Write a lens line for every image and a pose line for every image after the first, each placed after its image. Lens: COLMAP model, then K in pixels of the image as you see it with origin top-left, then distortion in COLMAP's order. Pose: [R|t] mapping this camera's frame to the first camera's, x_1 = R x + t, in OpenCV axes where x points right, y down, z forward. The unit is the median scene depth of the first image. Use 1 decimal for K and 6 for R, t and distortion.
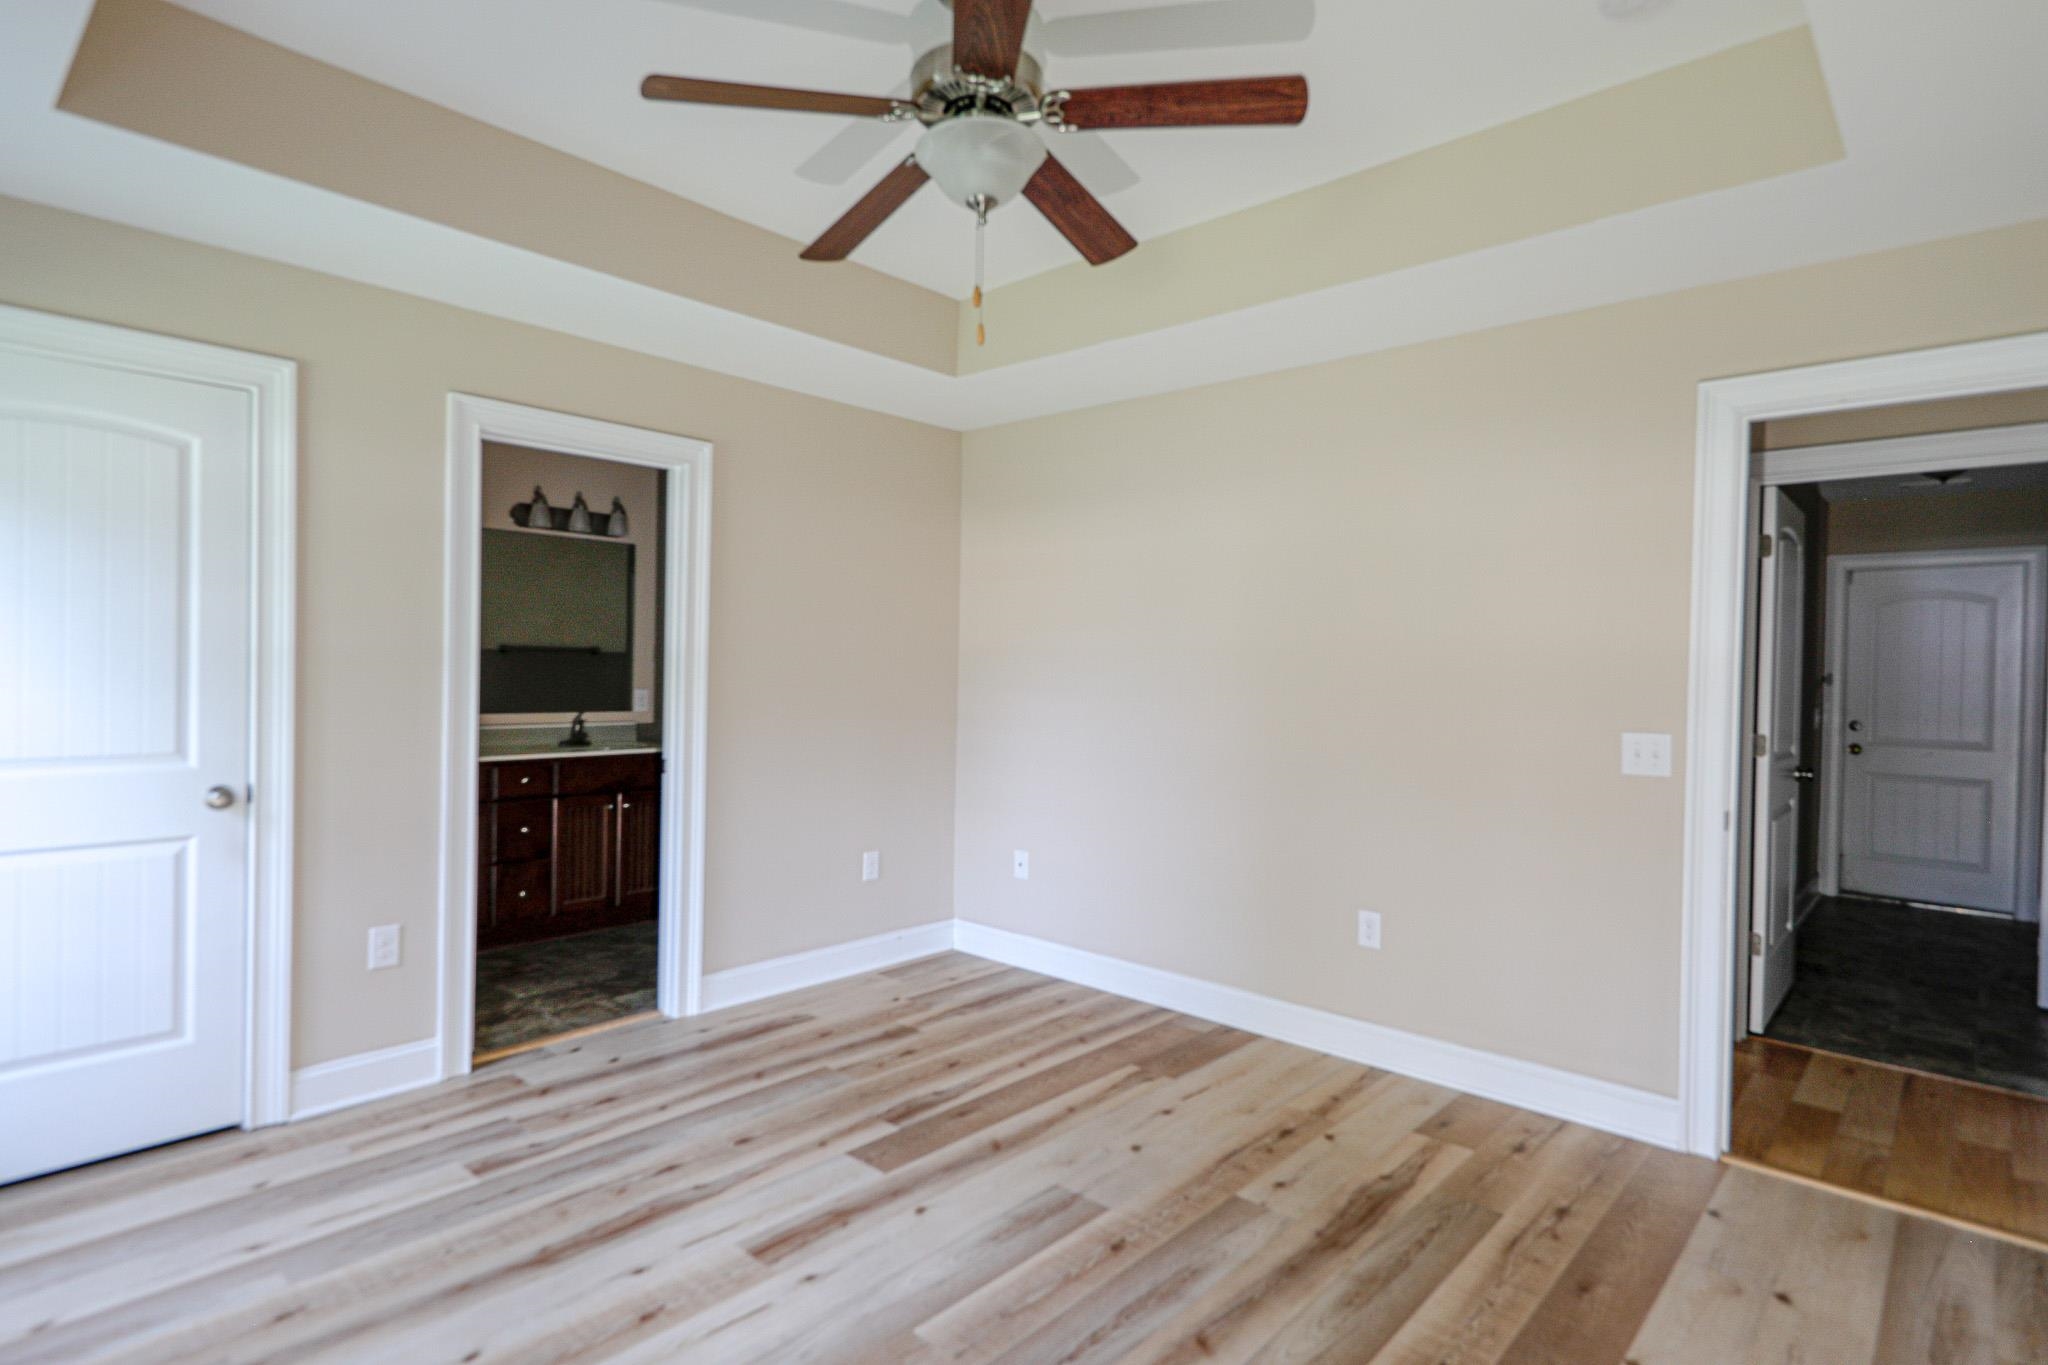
lens RADIAL K [[1055.5, 0, 1033.0], [0, 1055.5, 682.6], [0, 0, 1]] dist [0.021066, -0.006790]
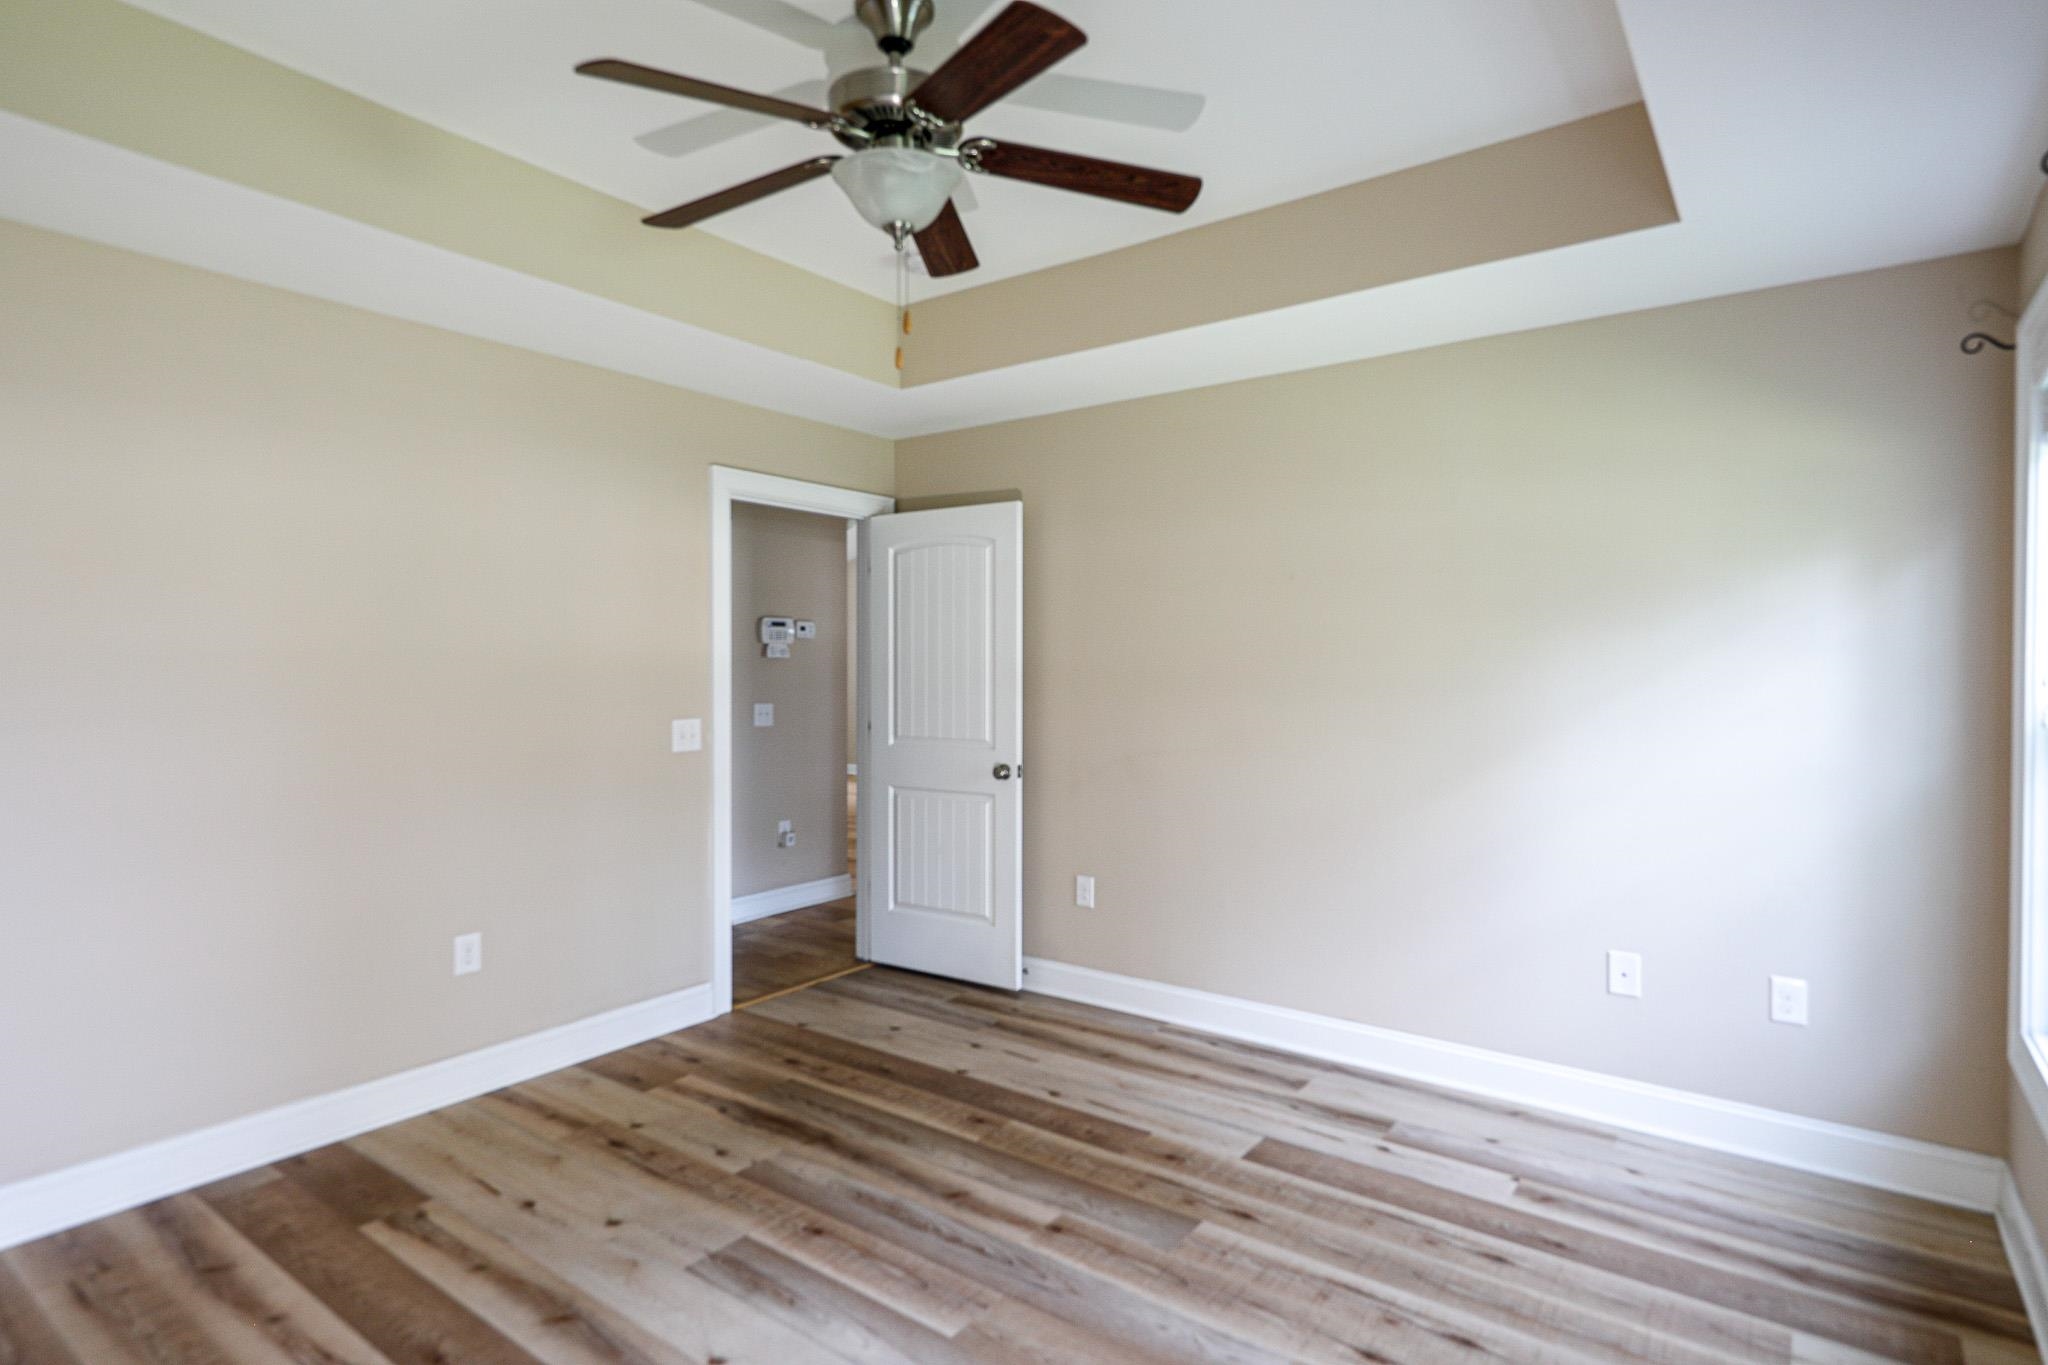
lens RADIAL K [[1055.5, 0, 1026.2], [0, 1055.5, 679.2], [0, 0, 1]] dist [0.021066, -0.006790]
pose [[-0.095832, -0.027619, 0.995014, -0.784442], [0.012692, 0.999500, 0.028966, -0.035905], [-0.995317, 0.015405, -0.095434, 0.711516]]
